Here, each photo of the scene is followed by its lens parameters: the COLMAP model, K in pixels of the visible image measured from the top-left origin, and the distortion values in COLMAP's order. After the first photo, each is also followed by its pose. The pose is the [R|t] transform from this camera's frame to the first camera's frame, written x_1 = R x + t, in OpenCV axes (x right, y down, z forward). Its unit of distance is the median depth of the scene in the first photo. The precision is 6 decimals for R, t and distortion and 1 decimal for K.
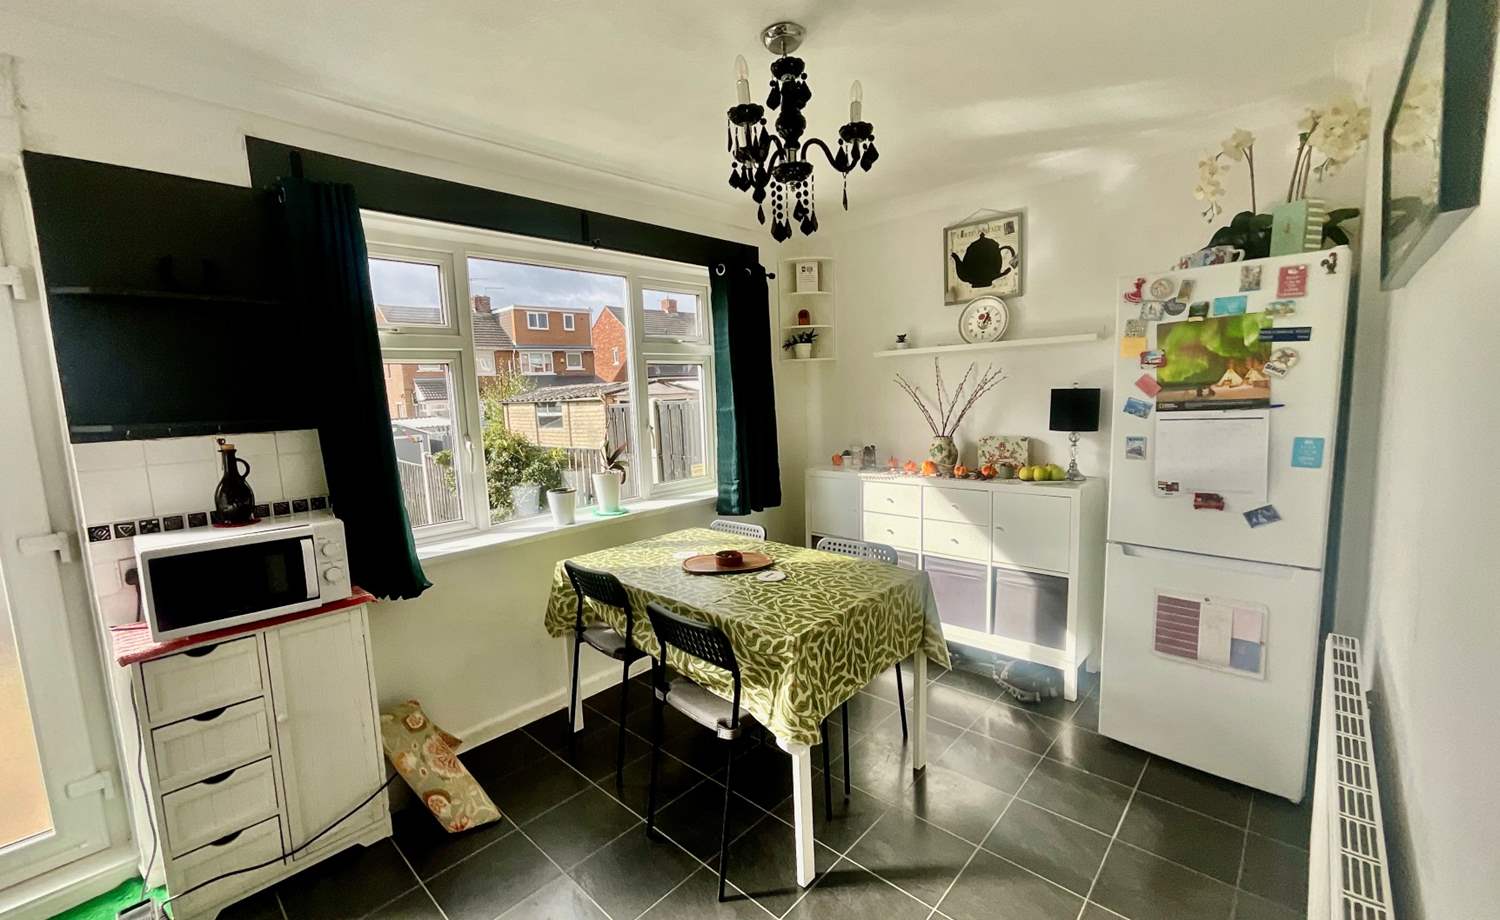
lens RADIAL K [[607.4, 0, 750.9], [0, 607.4, 457.7], [0, 0, 1]] dist [-0.000463, -0.000003]
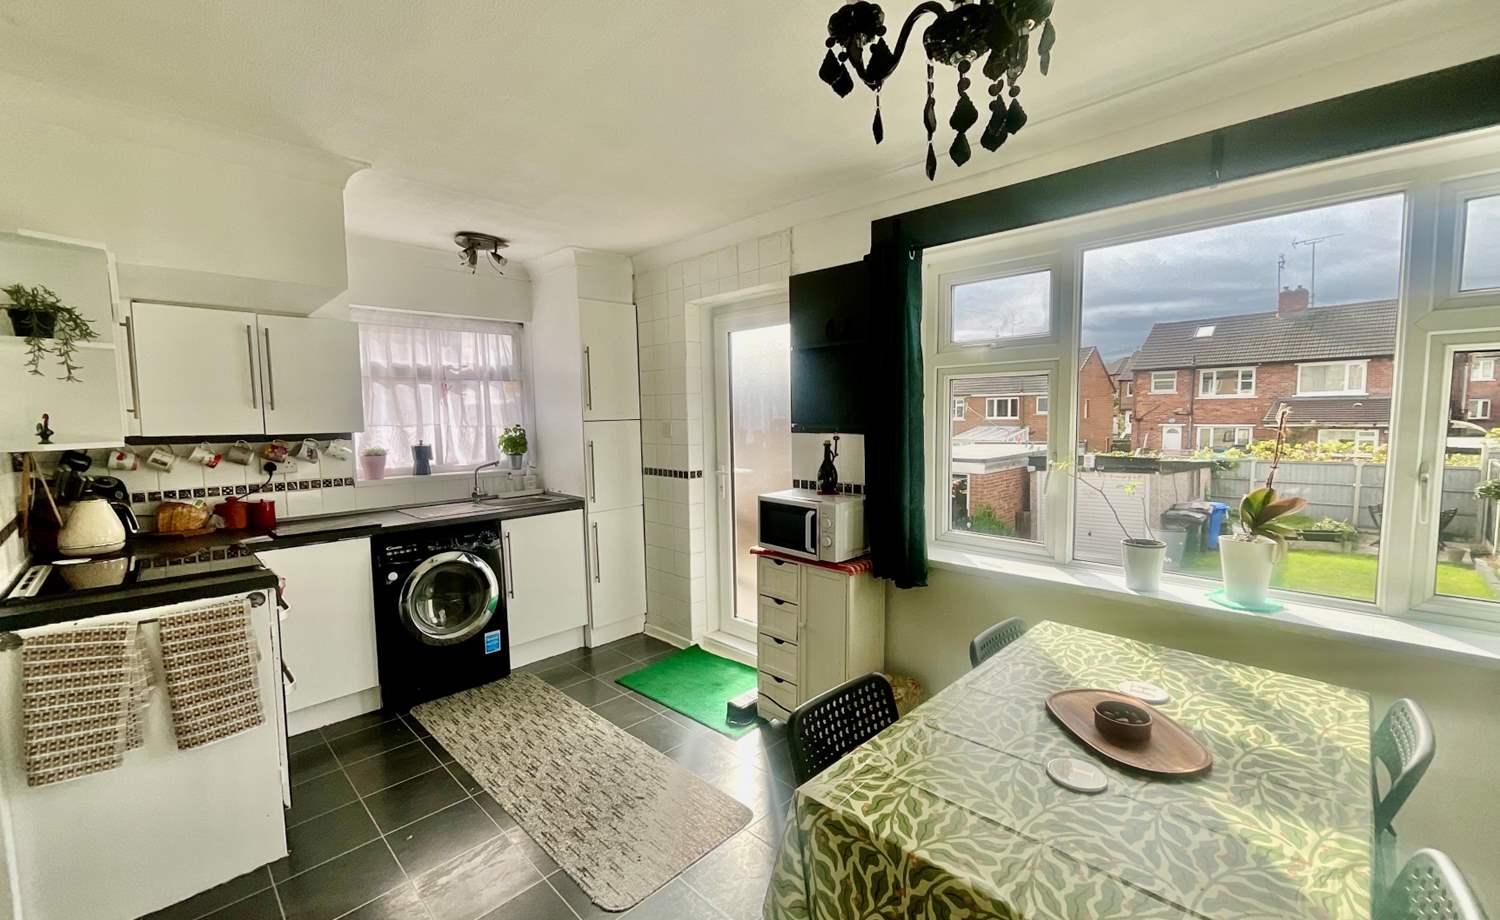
lens RADIAL K [[607.4, 0, 750.9], [0, 607.4, 457.7], [0, 0, 1]] dist [-0.000463, -0.000003]
pose [[-0.027465, 0.117264, -0.992721, 0.635136], [-0.094257, 0.988367, 0.119357, -0.137711], [0.995169, 0.096849, -0.016092, 0.818015]]
